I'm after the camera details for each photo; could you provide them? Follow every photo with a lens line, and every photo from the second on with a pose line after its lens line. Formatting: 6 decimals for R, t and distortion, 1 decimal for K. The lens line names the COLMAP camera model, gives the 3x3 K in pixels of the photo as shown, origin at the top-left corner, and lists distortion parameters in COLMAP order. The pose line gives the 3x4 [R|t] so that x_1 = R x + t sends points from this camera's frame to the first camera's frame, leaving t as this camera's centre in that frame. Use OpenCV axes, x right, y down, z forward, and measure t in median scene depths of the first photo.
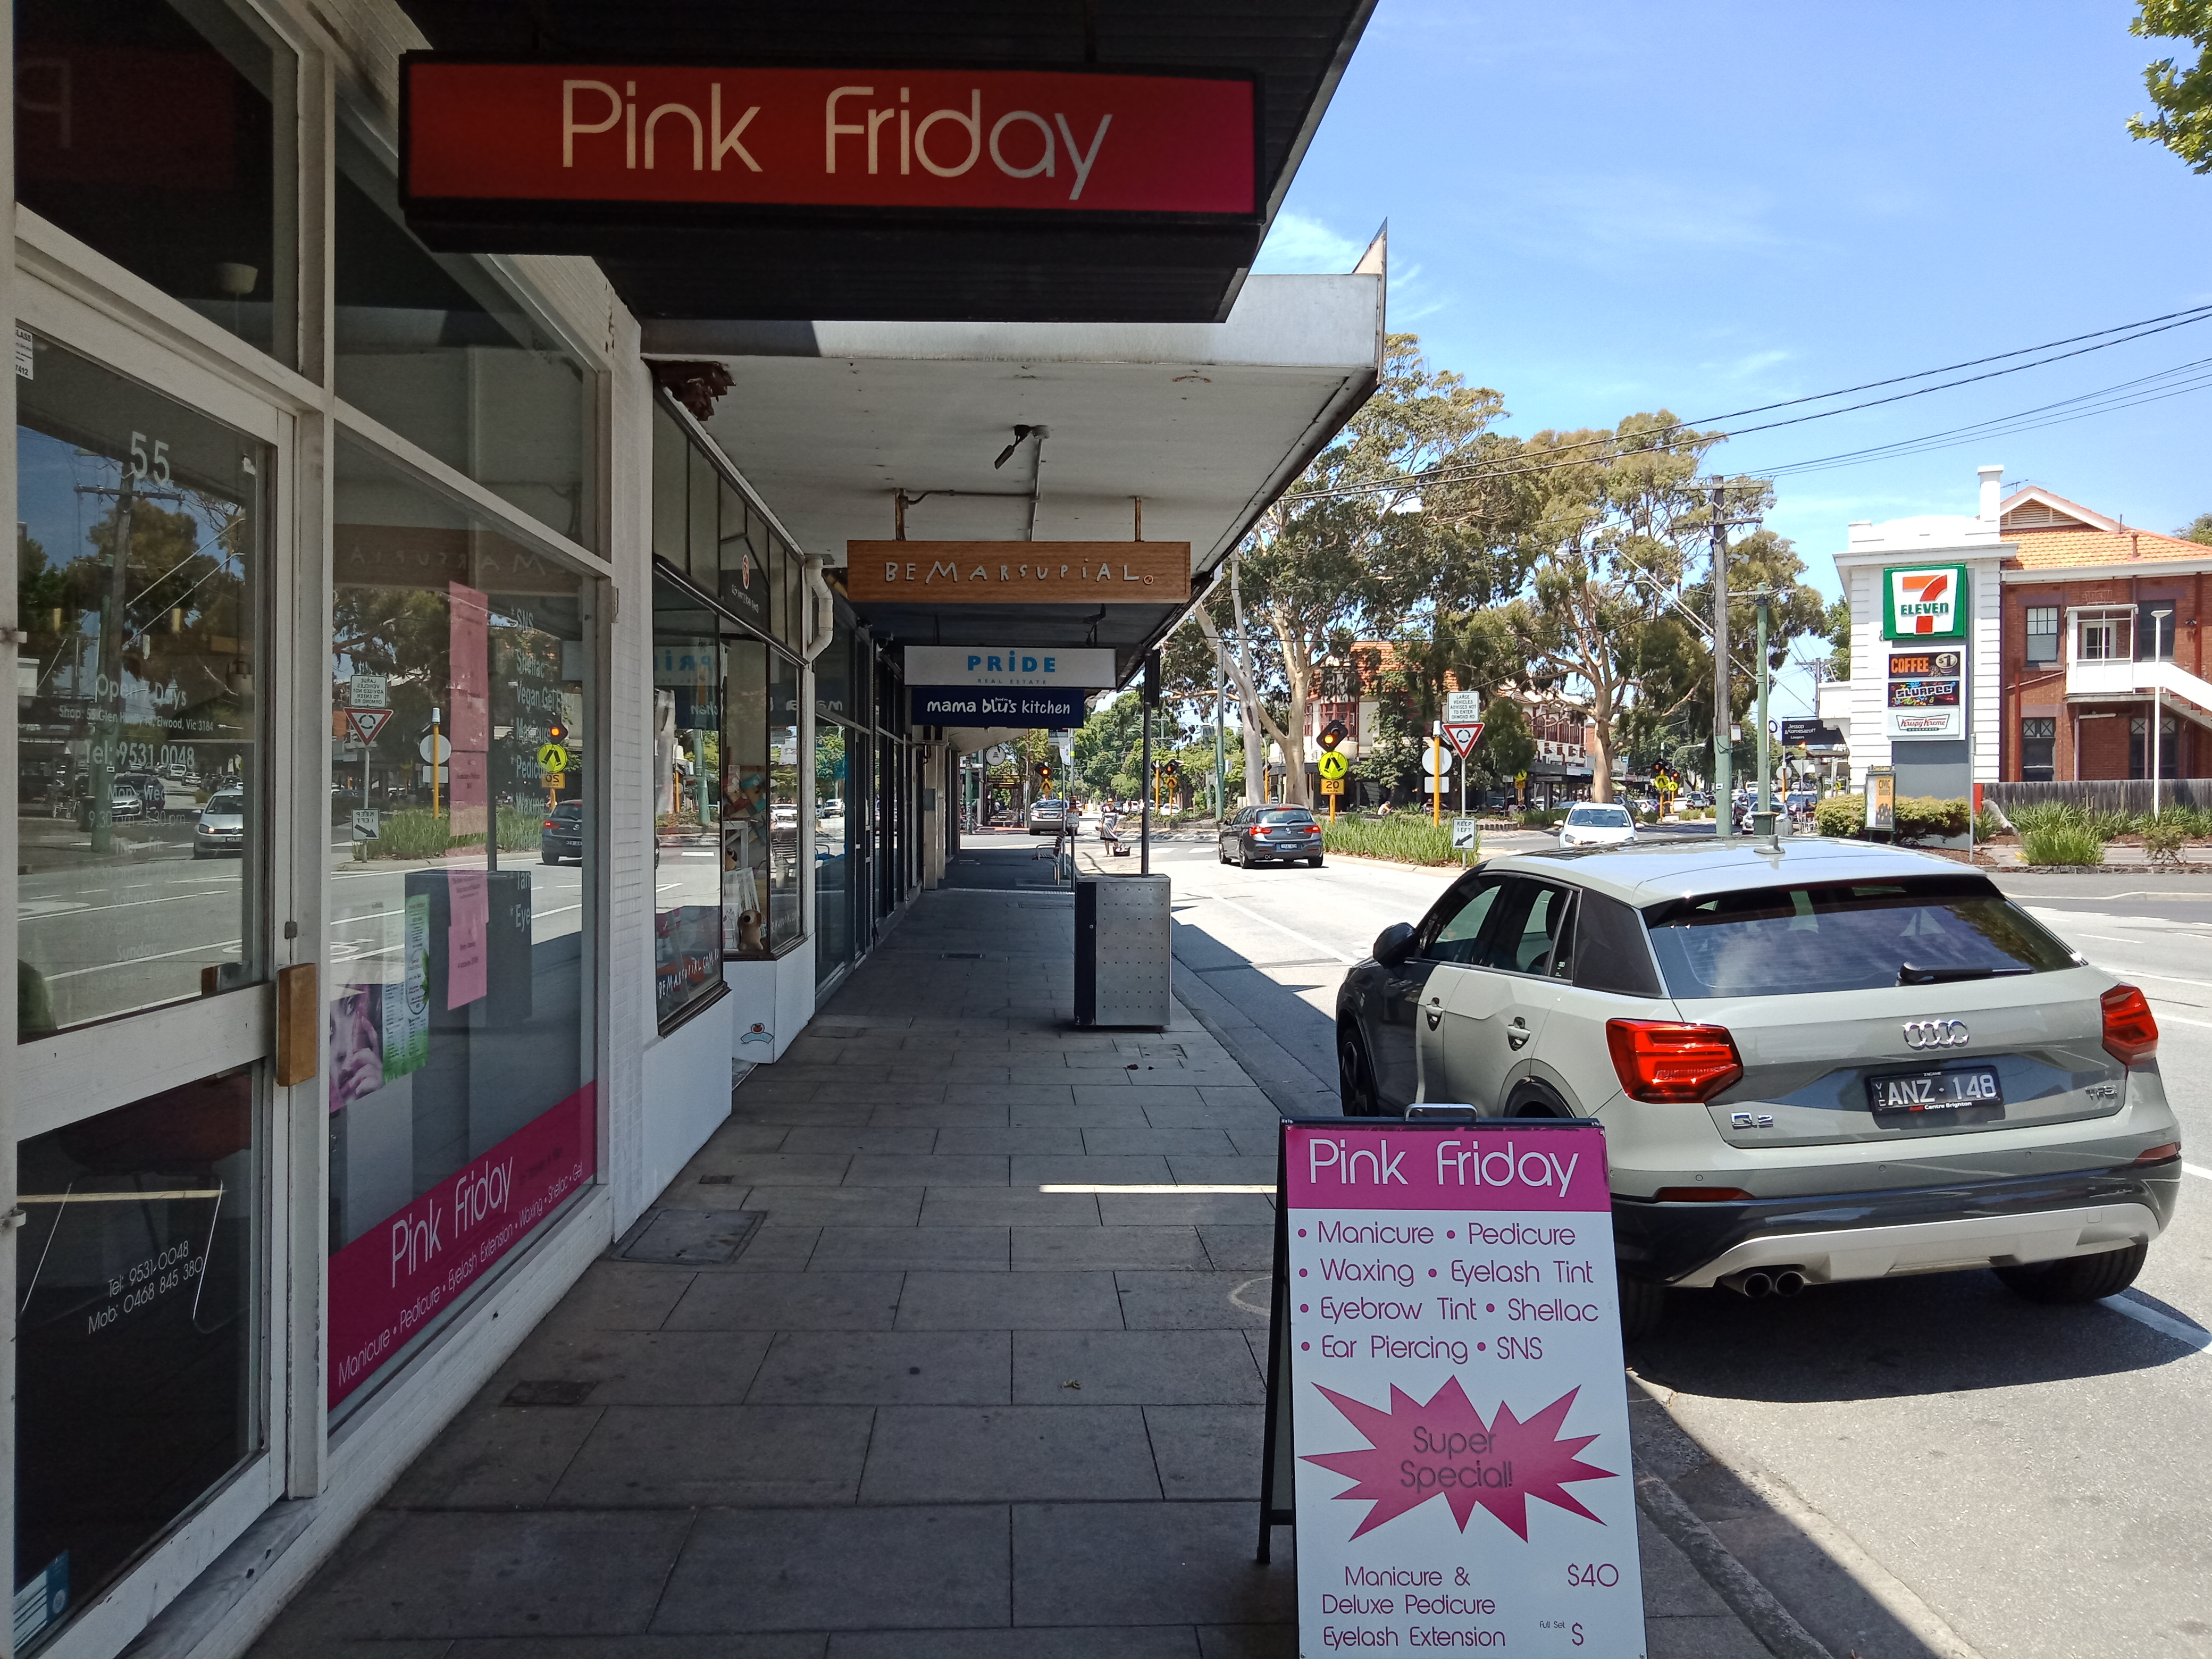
lens RADIAL K [[1629.9, 0, 1106.0], [0, 1629.9, 829.5], [0, 0, 1]] dist [0.007896, 0.004019]
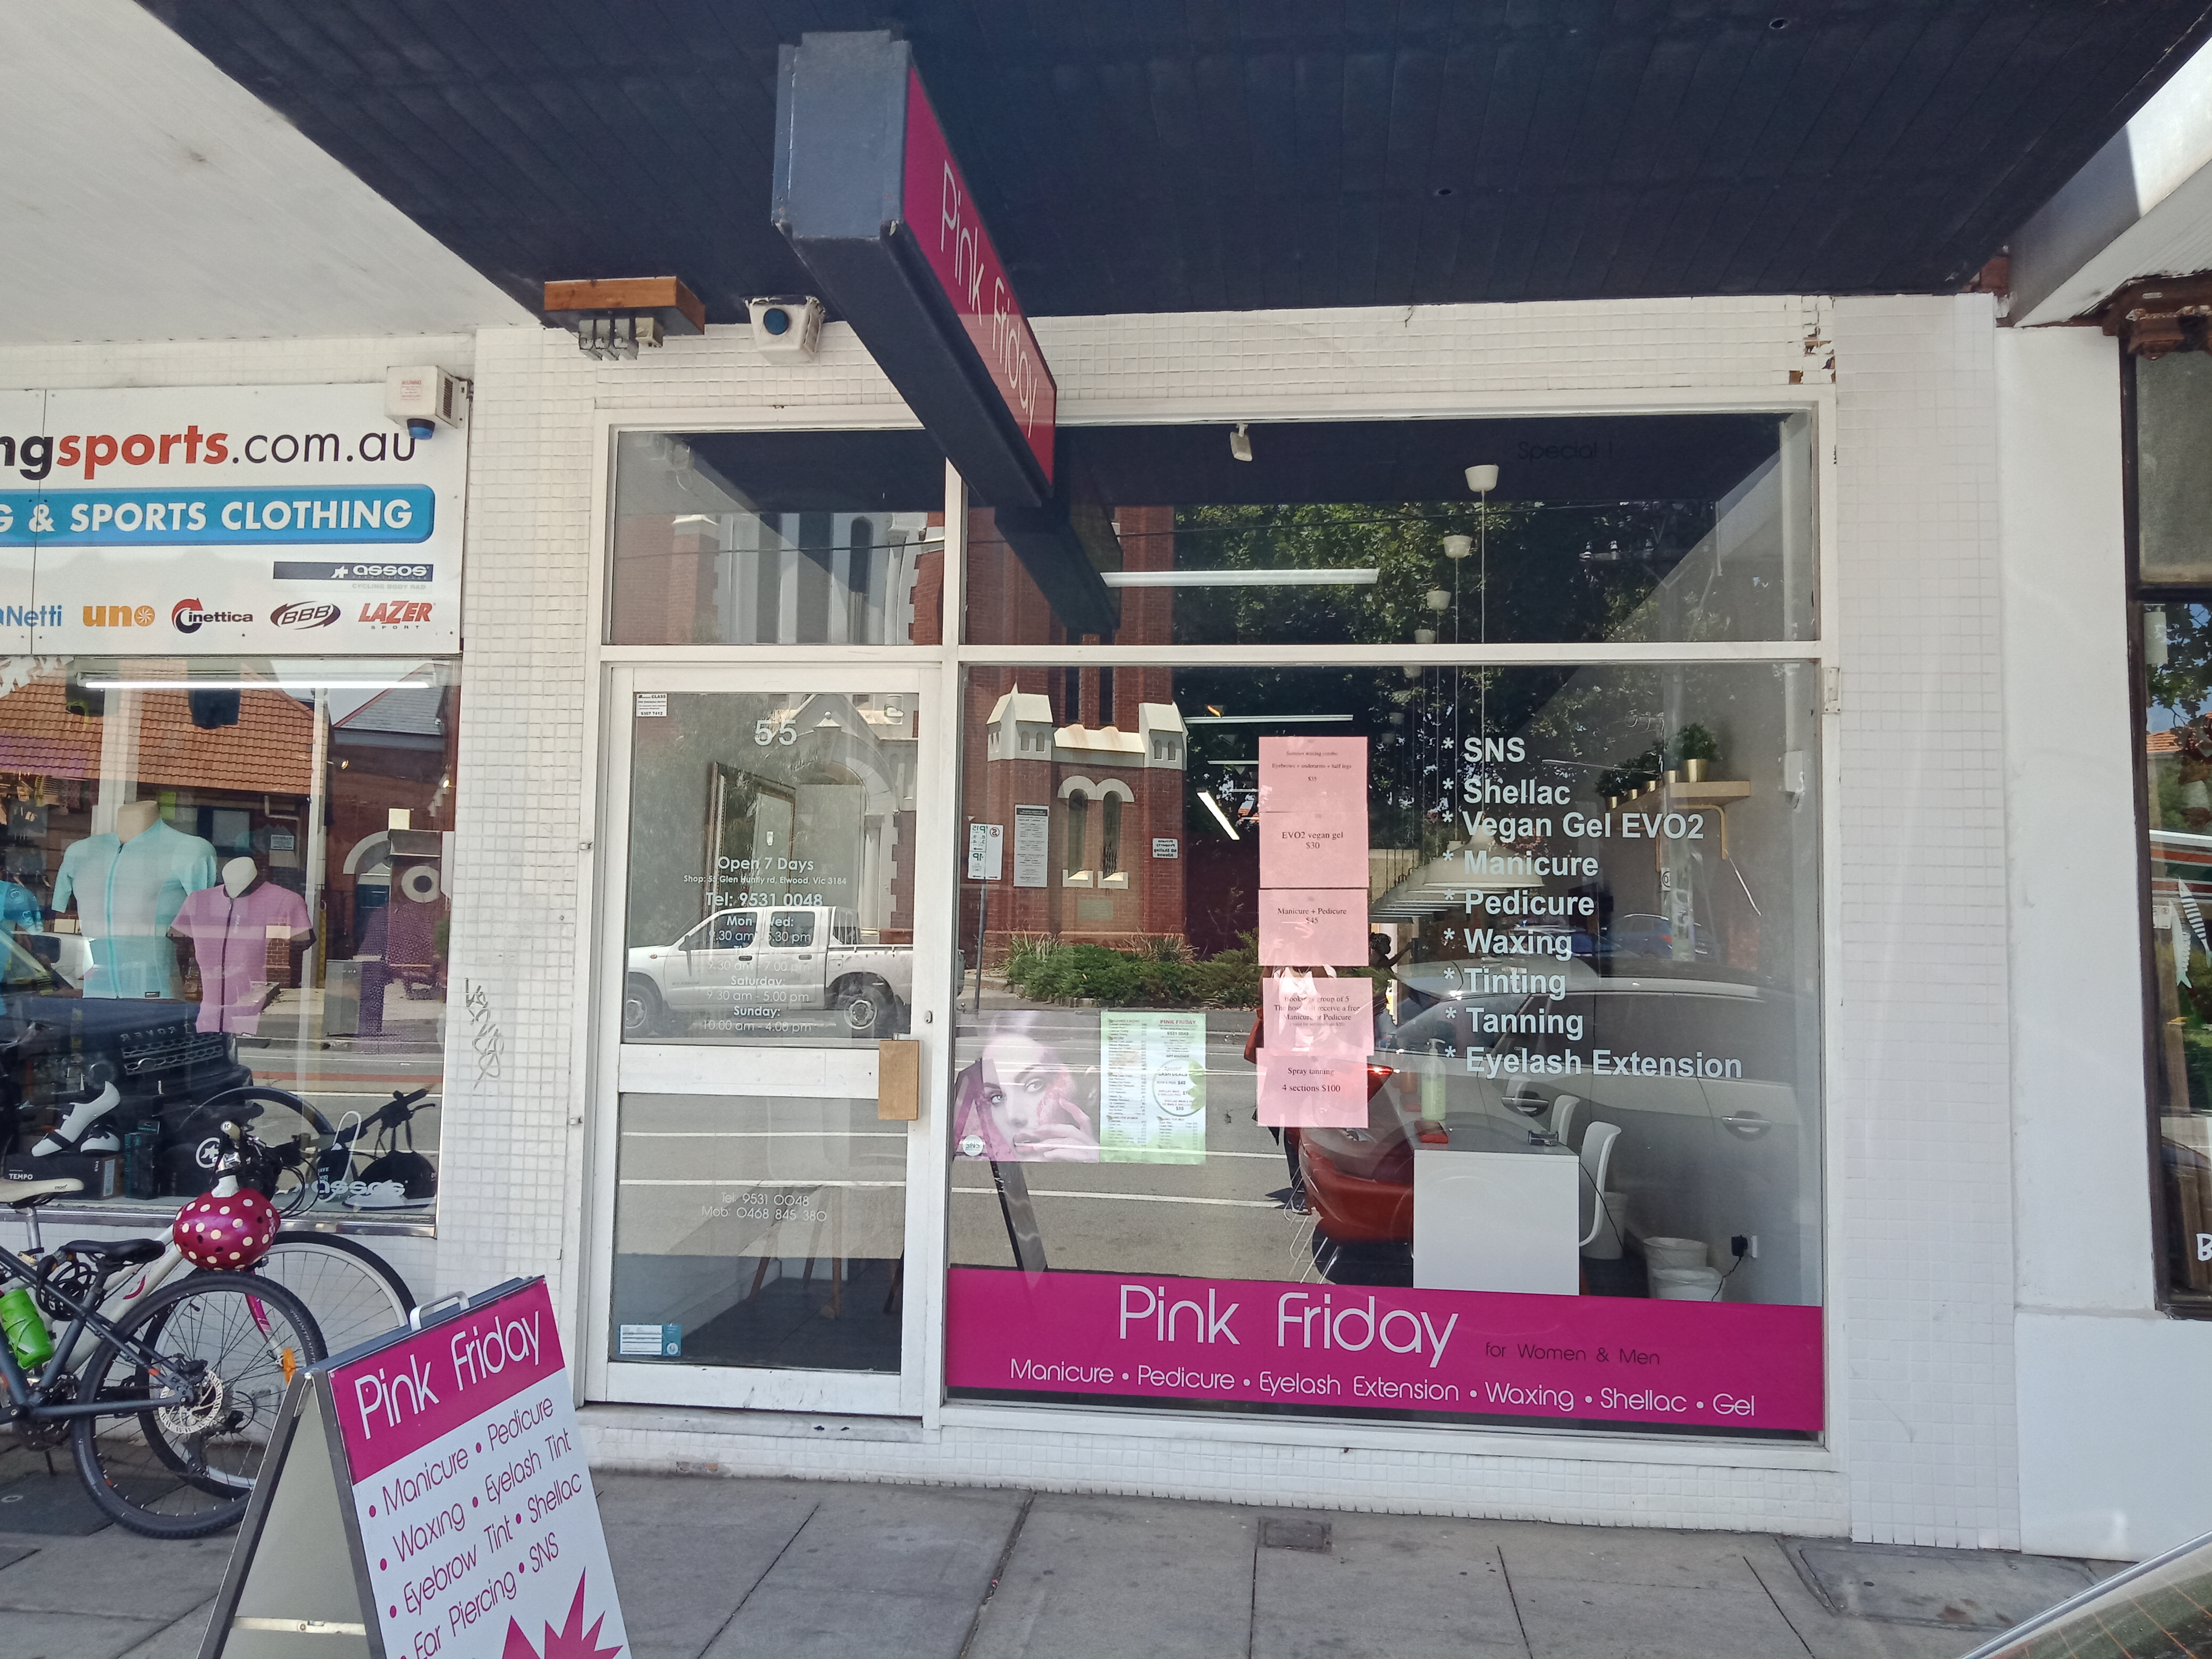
lens RADIAL K [[1641.9, 0, 1116.0], [0, 1641.9, 818.6], [0, 0, 1]] dist [0.019341, -0.009020]
pose [[-0.167976, -0.080153, -0.982527, 0.531380], [-0.034739, 0.996551, -0.075358, -0.005799], [0.985179, 0.021474, -0.170181, 0.810909]]
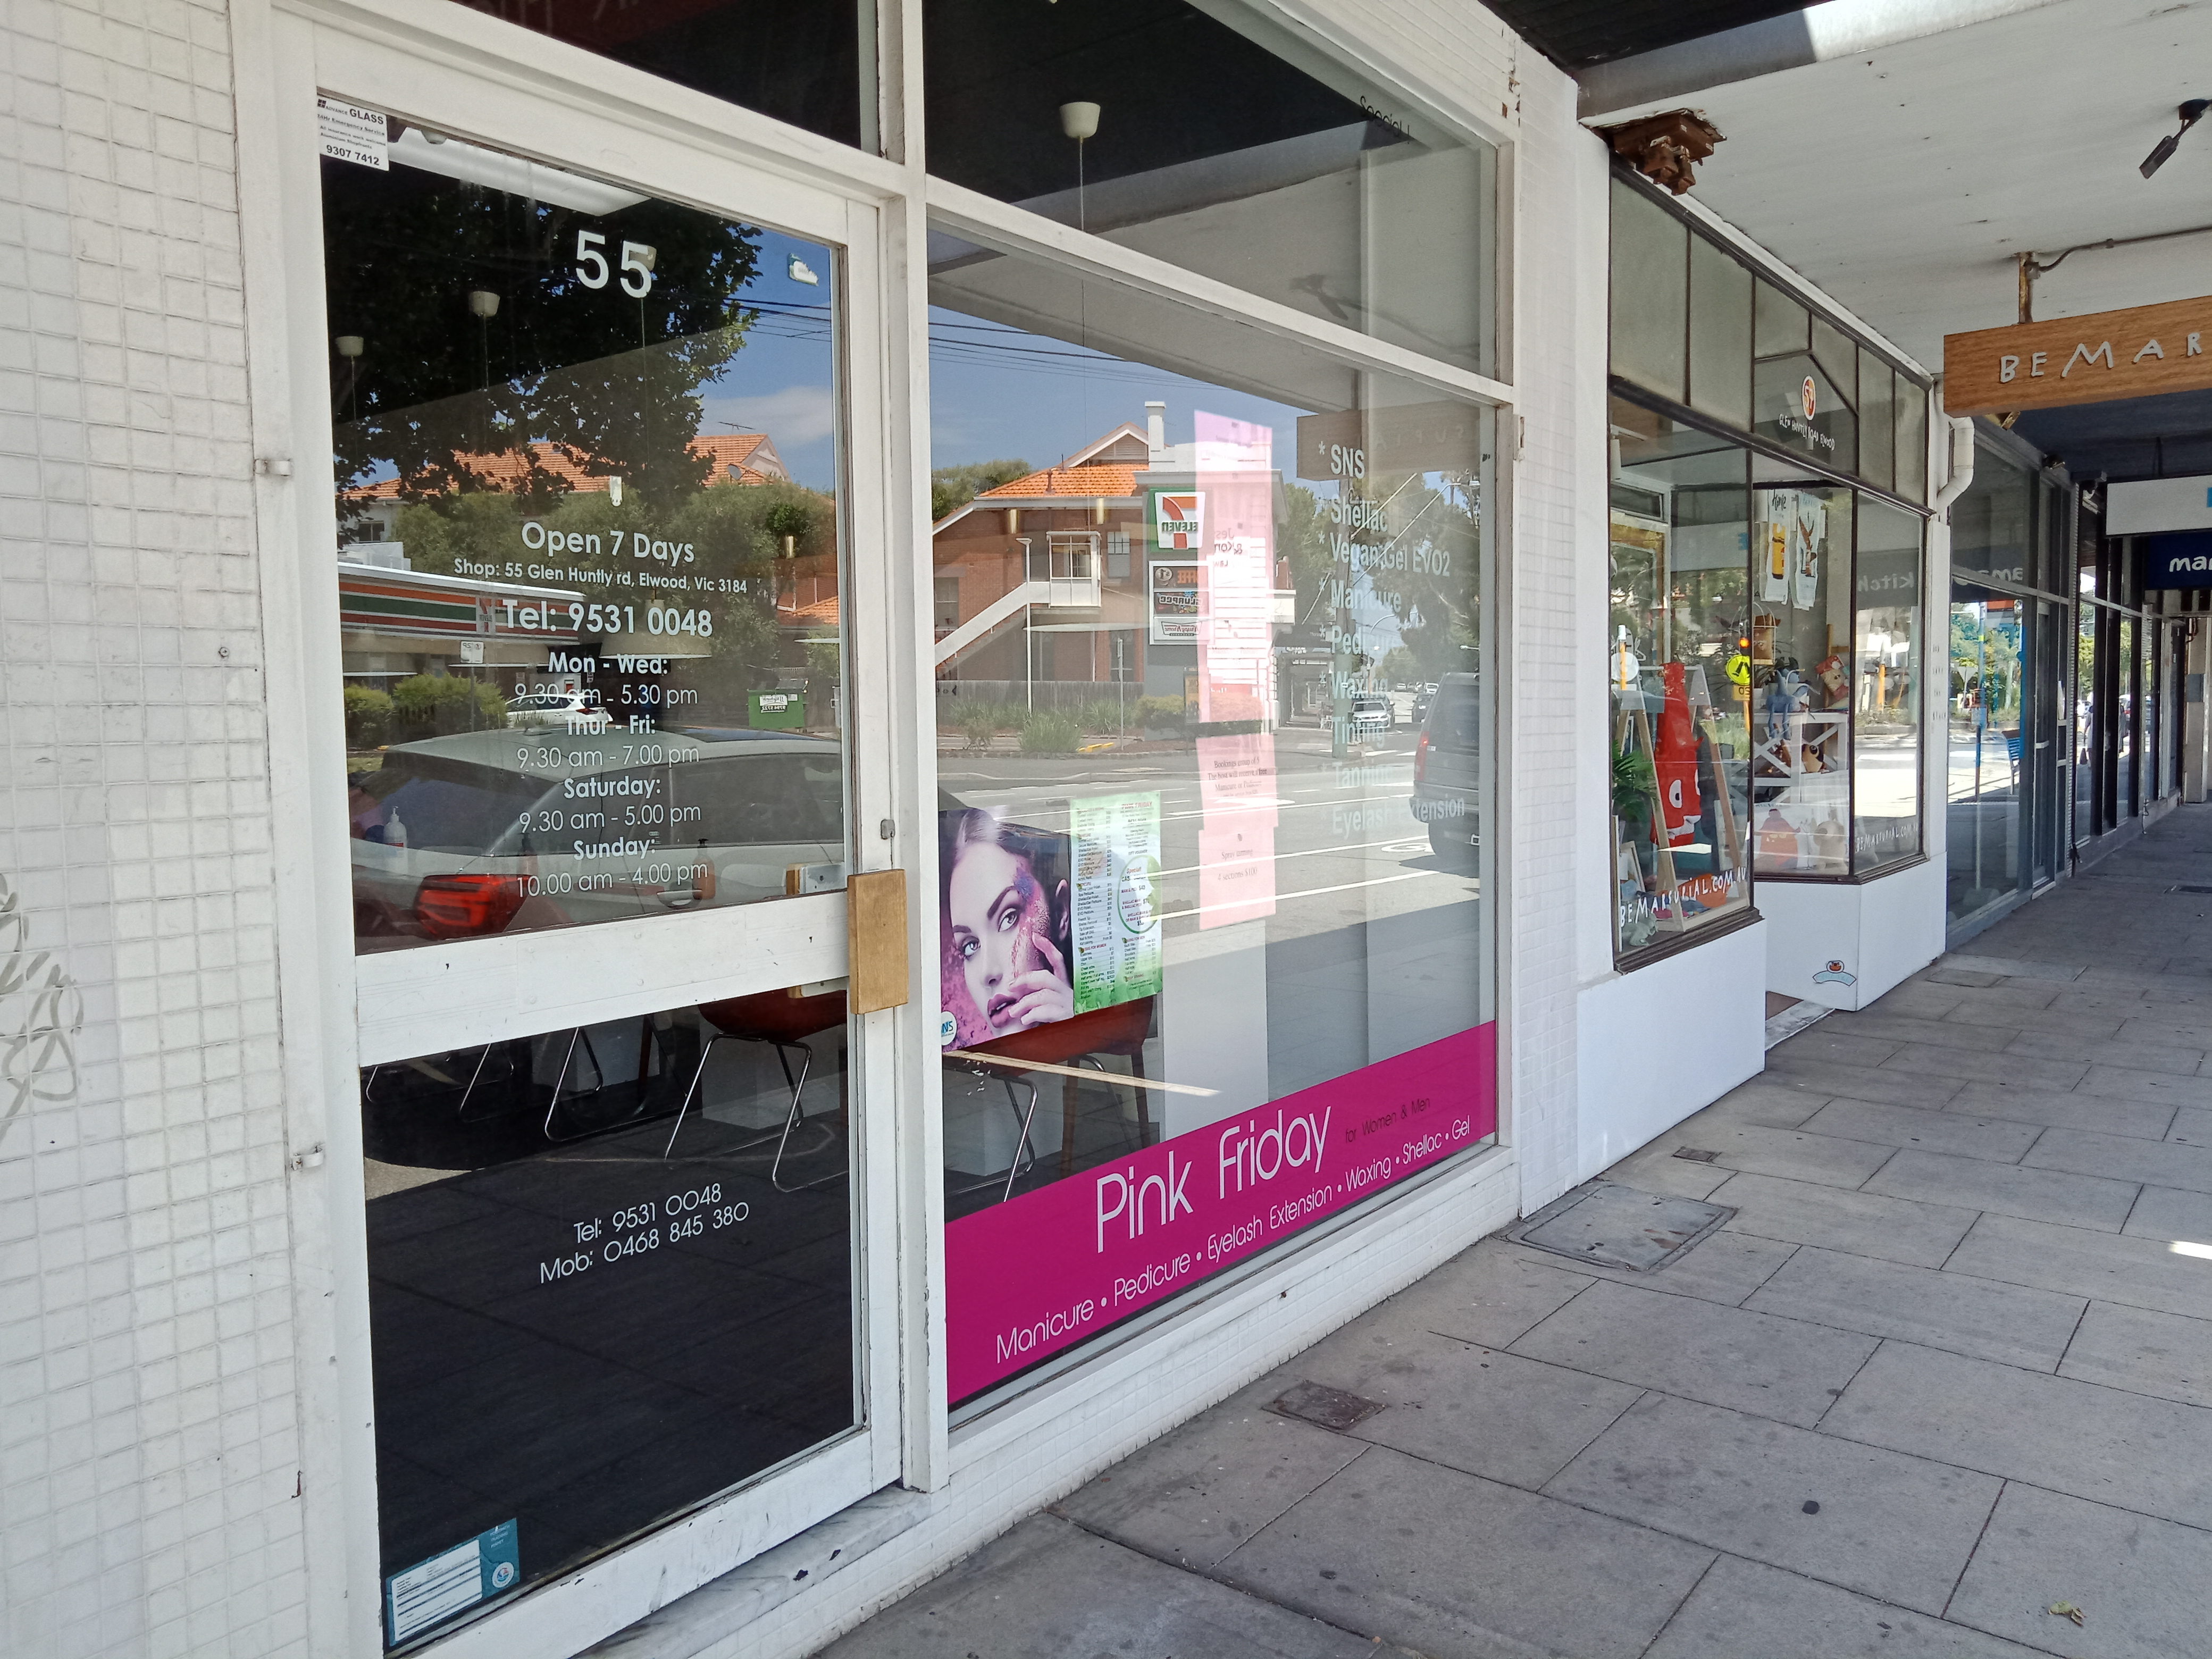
lens RADIAL K [[1641.9, 0, 1116.0], [0, 1641.9, 818.6], [0, 0, 1]] dist [0.019341, -0.009020]
pose [[0.758186, 0.023004, -0.651632, 0.083081], [0.009835, 0.998860, 0.046706, 0.010422], [0.651964, -0.041820, 0.757096, 0.249685]]
